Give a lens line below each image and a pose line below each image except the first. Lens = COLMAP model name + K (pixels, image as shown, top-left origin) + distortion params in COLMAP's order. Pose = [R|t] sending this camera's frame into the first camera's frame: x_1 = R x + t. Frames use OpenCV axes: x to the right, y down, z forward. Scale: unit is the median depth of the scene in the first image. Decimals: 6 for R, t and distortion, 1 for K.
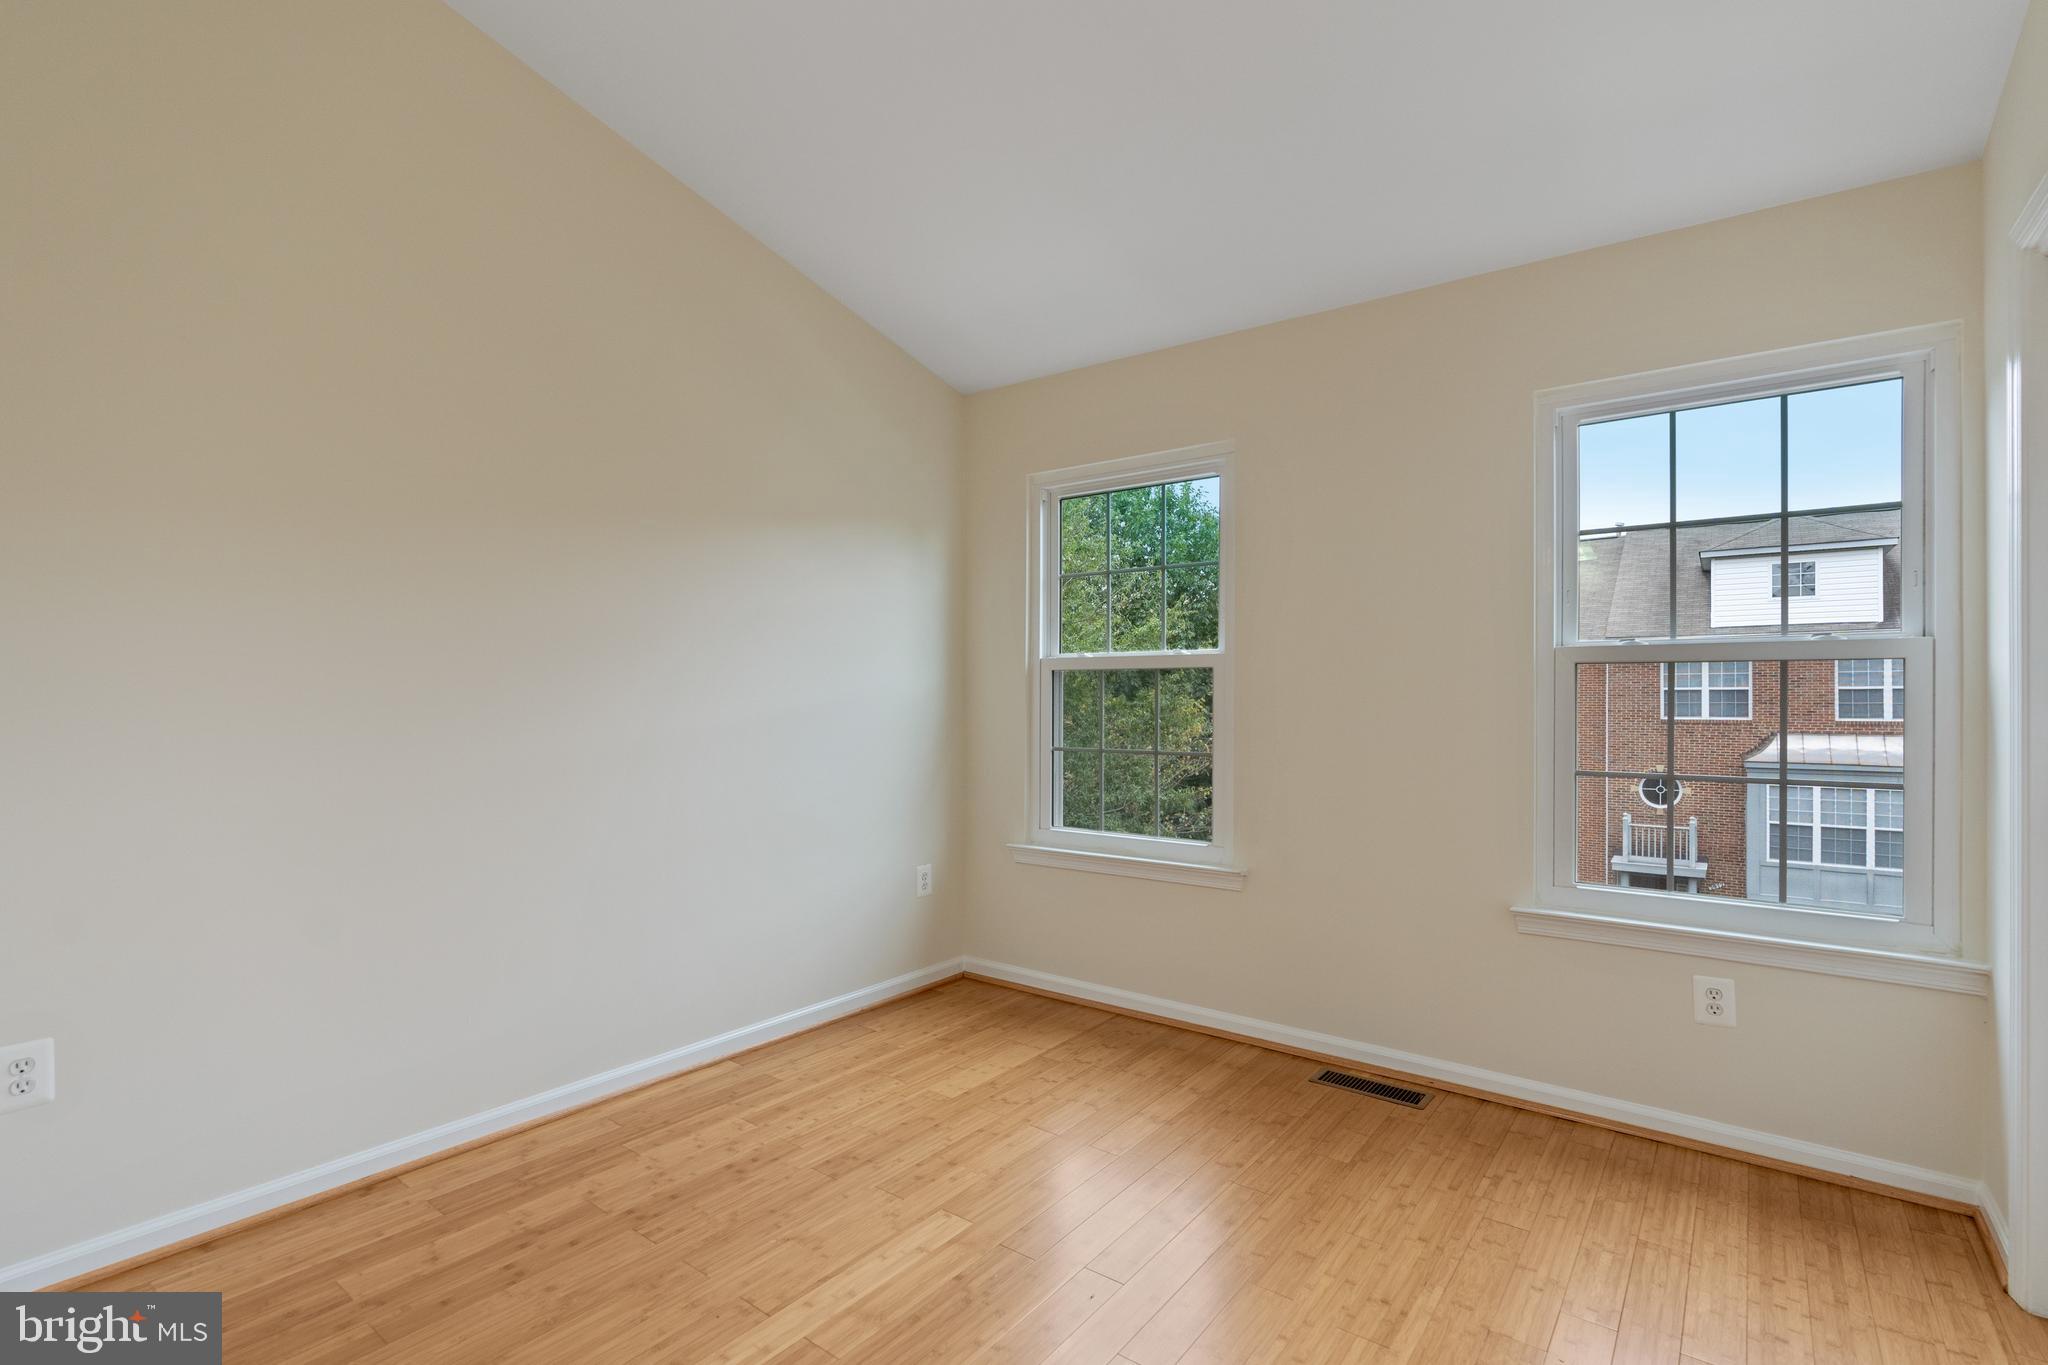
lens RADIAL K [[953.6, 0, 999.2], [0, 953.6, 689.9], [0, 0, 1]] dist [-0.004032, 0.000242]
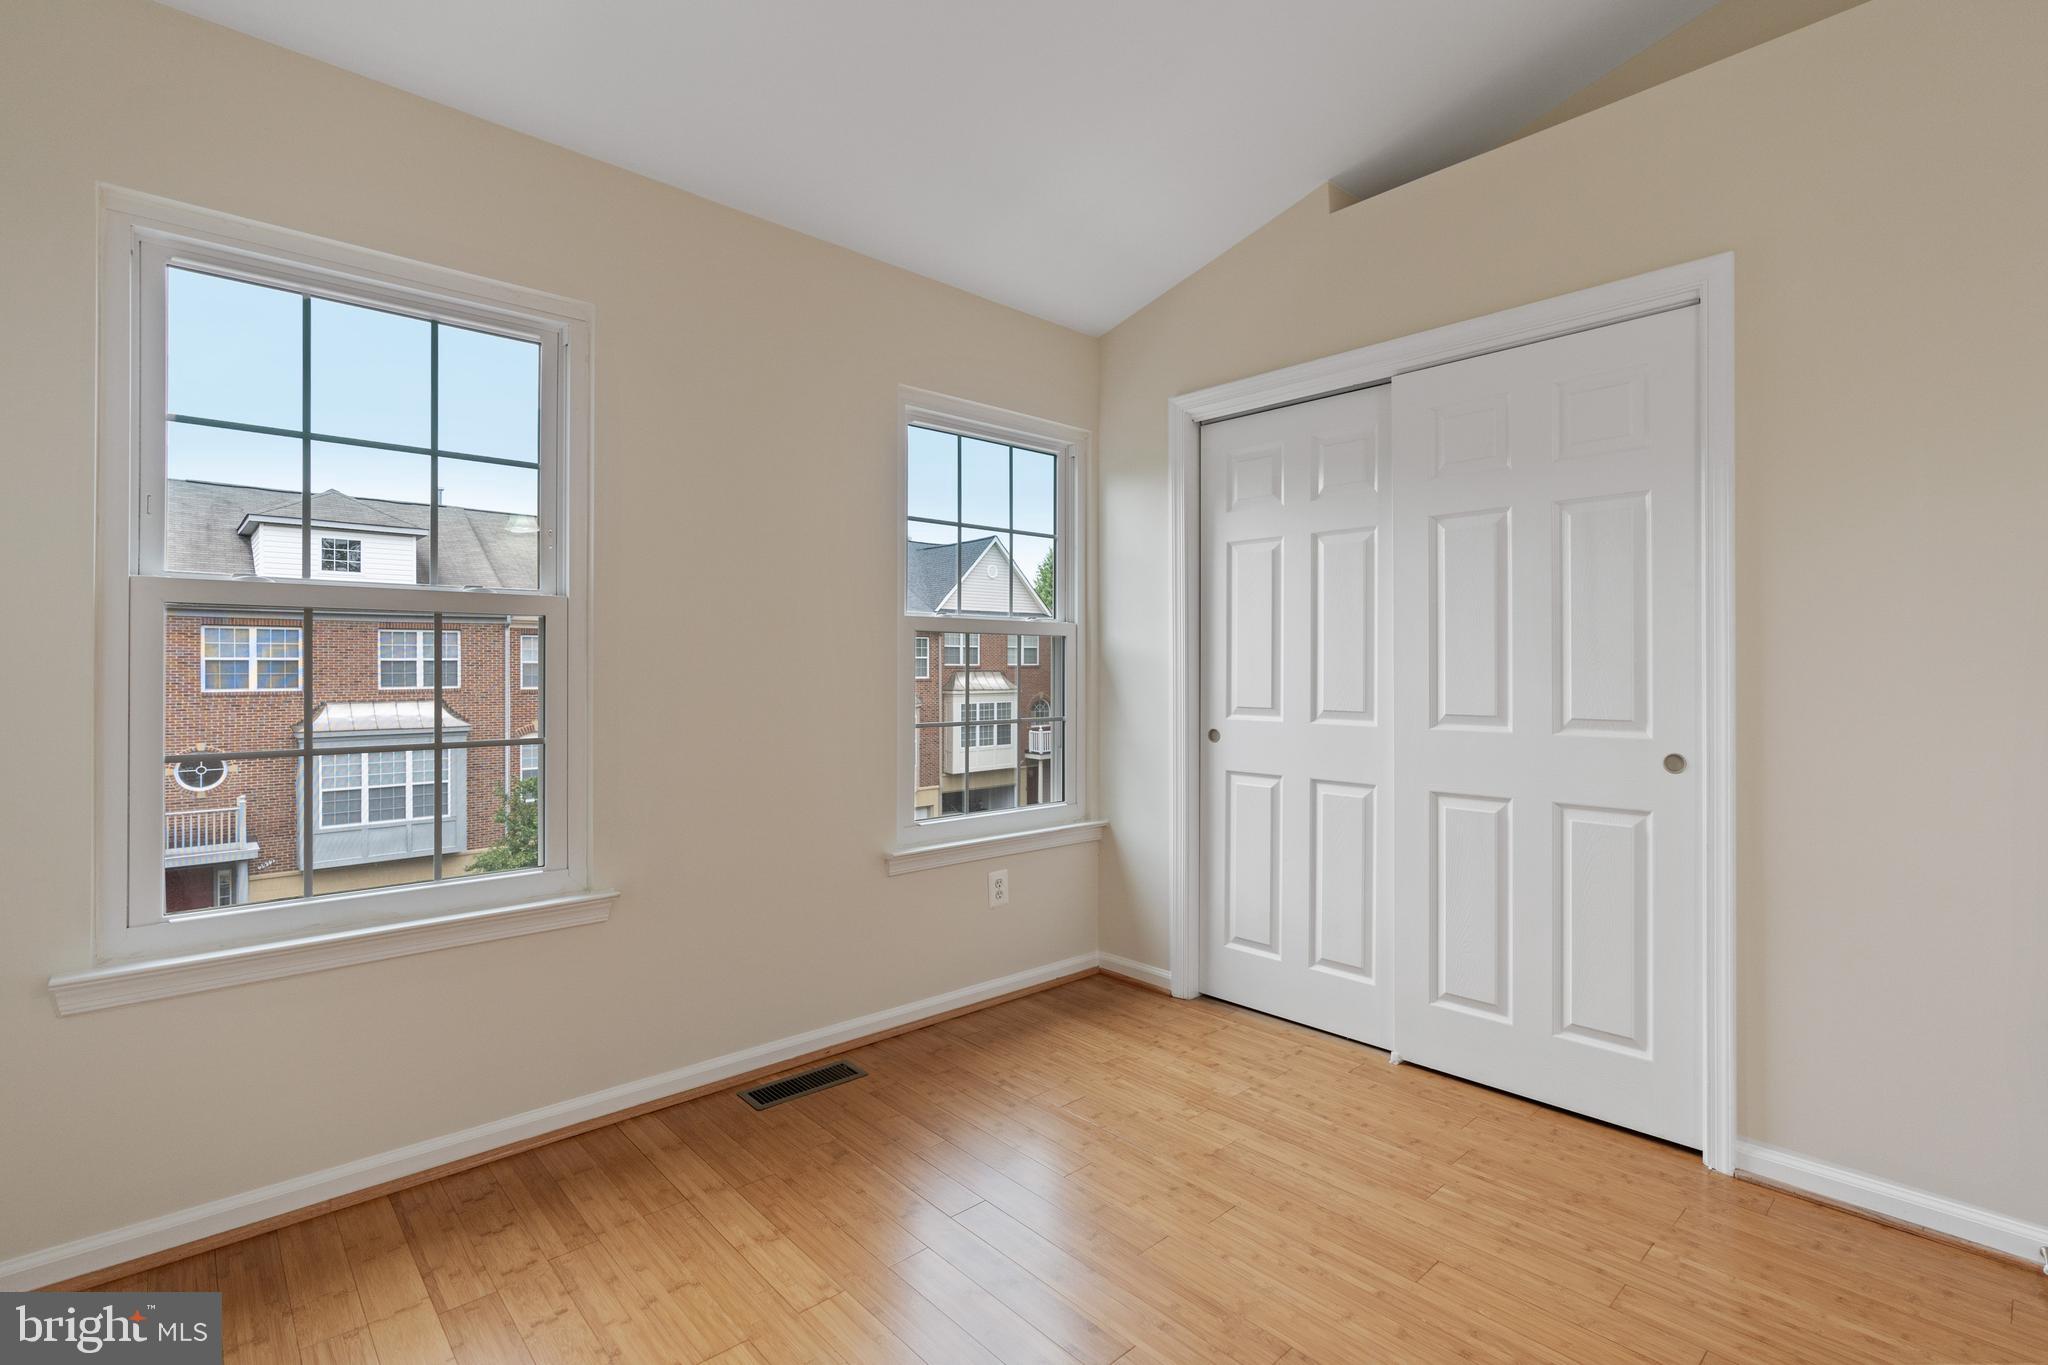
lens RADIAL K [[945.9, 0, 1028.9], [0, 945.9, 668.3], [0, 0, 1]] dist [-0.002902, 0.000342]
pose [[0.165958, 0.000030, 0.986133, -0.415125], [-0.006723, 0.999977, 0.001101, 0.012458], [-0.986110, -0.006813, 0.165954, 0.557815]]
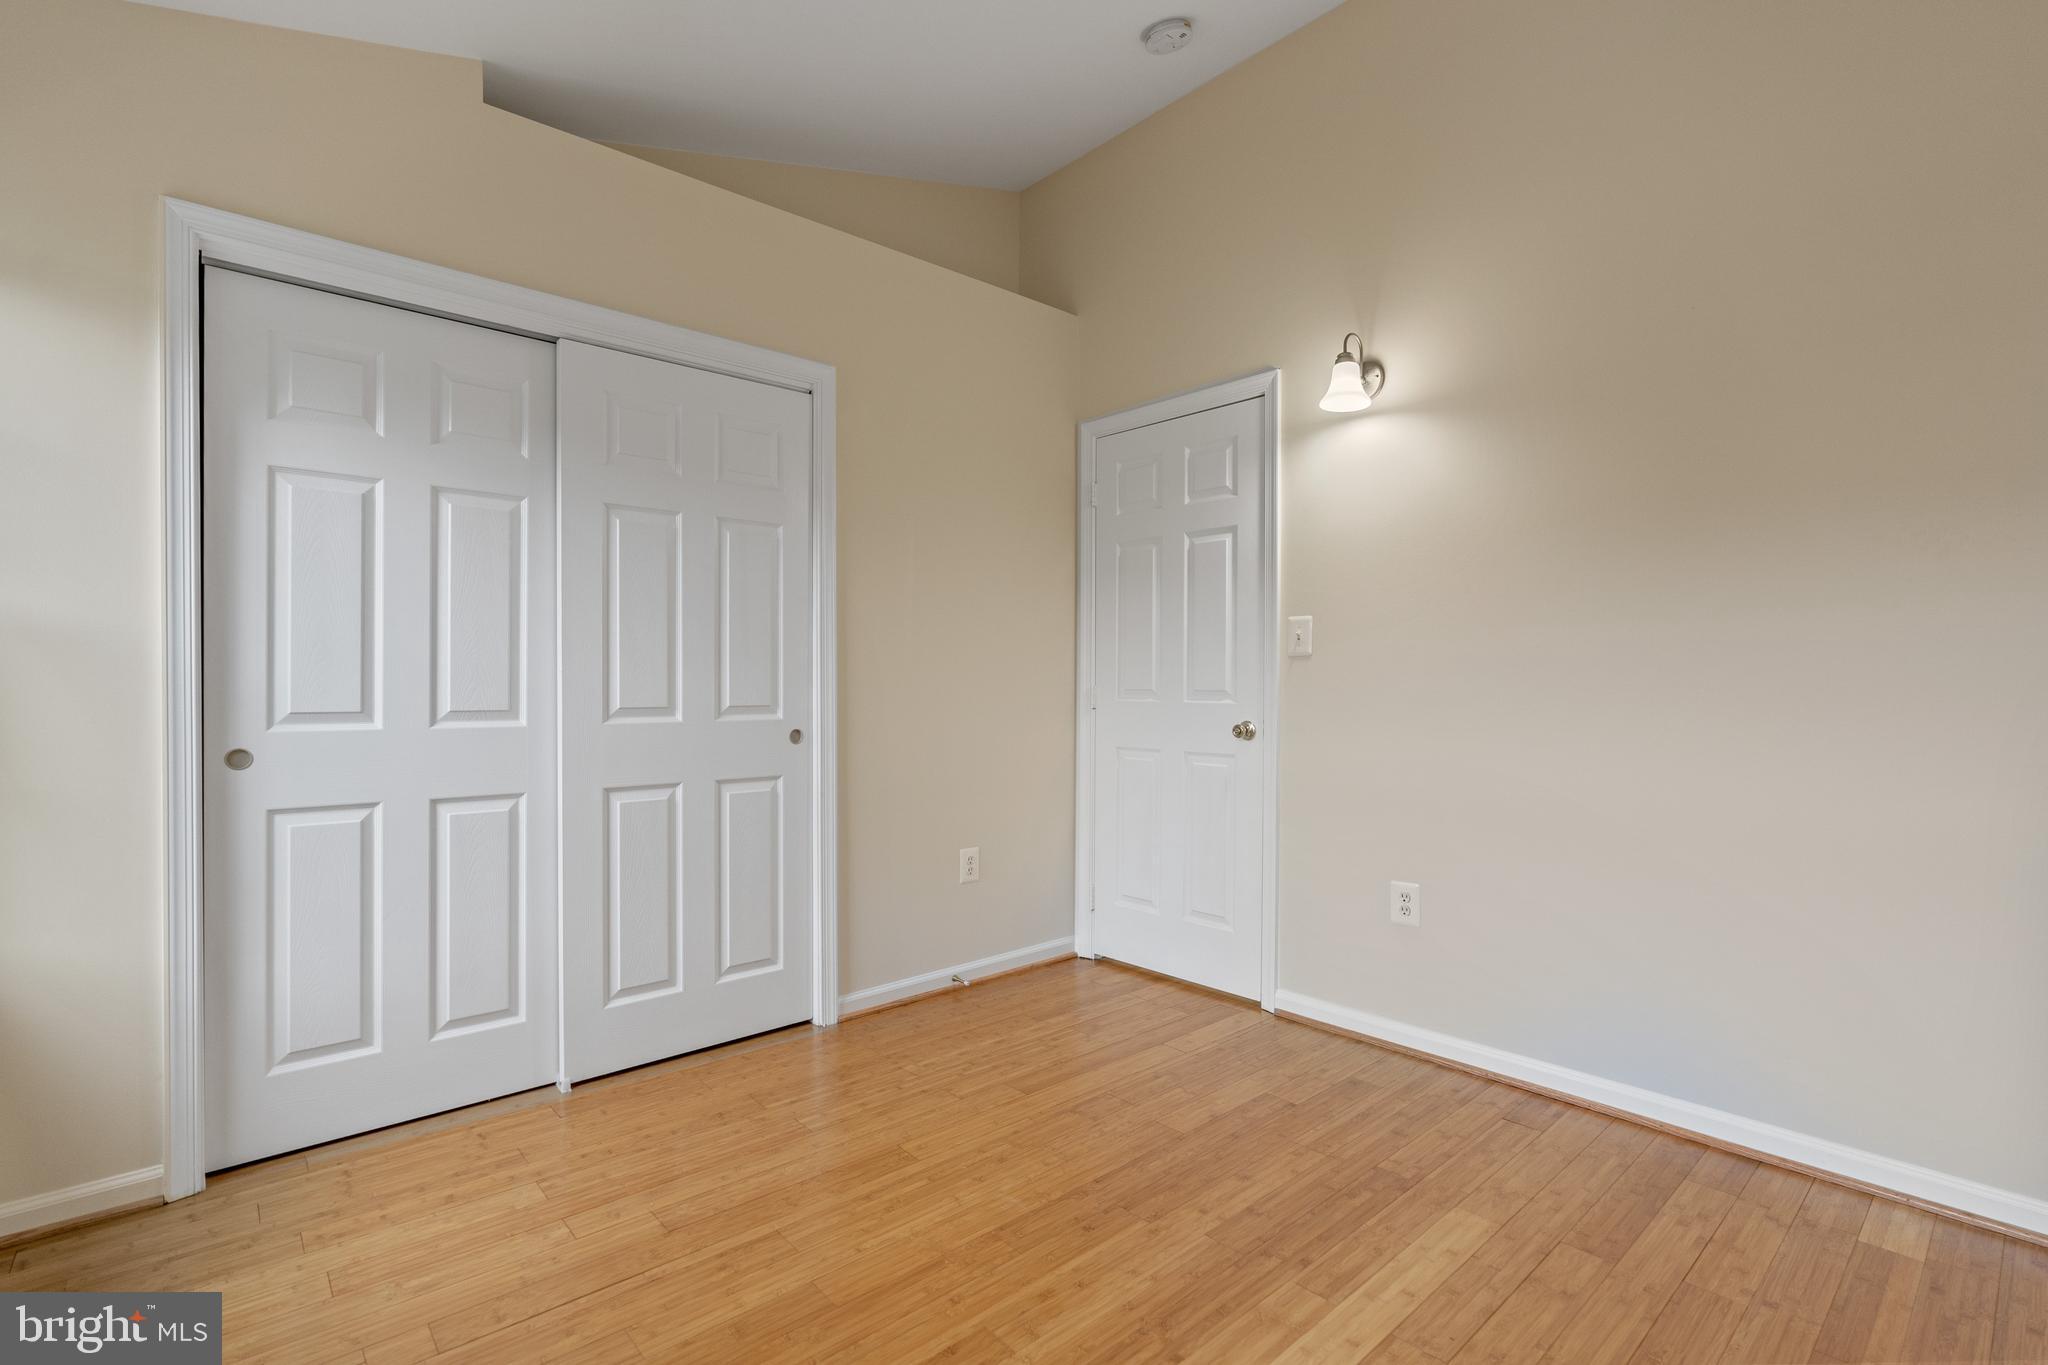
lens RADIAL K [[953.6, 0, 999.2], [0, 953.6, 689.9], [0, 0, 1]] dist [-0.004032, 0.000242]
pose [[-0.981541, -0.003114, 0.191227, -0.027859], [-0.003233, 0.999995, -0.000309, 0.034512], [-0.191225, -0.000921, -0.981546, 1.065631]]
